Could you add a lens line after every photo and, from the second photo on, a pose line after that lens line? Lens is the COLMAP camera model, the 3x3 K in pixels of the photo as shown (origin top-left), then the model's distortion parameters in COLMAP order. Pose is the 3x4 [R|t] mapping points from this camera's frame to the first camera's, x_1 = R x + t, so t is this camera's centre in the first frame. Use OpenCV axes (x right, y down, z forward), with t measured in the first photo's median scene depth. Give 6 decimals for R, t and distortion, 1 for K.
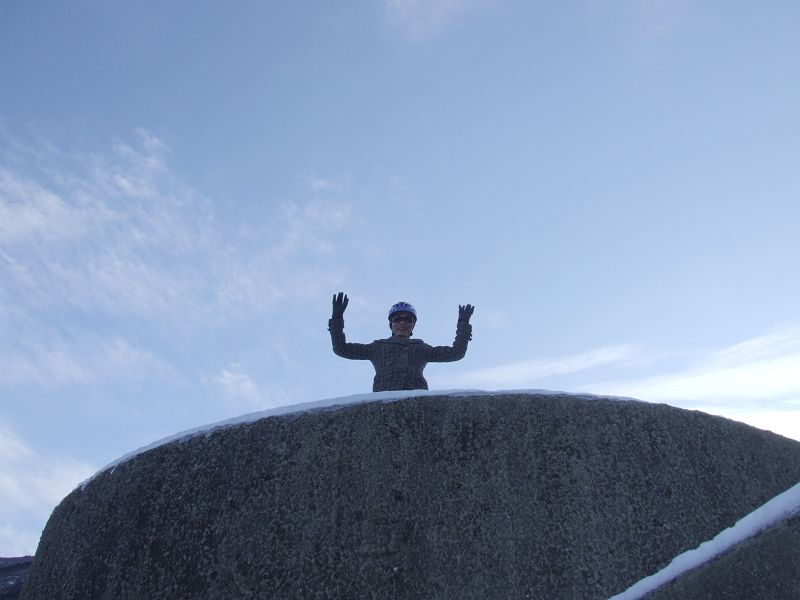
lens RADIAL K [[631.6, 0, 401.7], [0, 631.6, 298.1], [0, 0, 1]] dist [-0.090929, 0.039113]
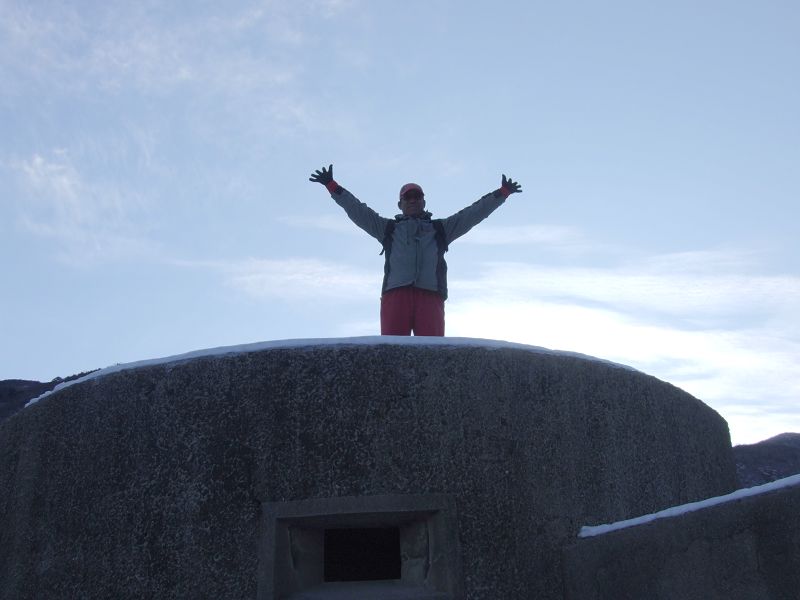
lens RADIAL K [[862.0, 0, 399.5], [0, 862.0, 300.1], [0, 0, 1]] dist [-0.022878, 0.000000]
pose [[0.908324, 0.156451, 0.387905, -1.000258], [-0.247486, 0.948675, 0.196893, -0.266281], [-0.337191, -0.274843, 0.900424, -0.588725]]
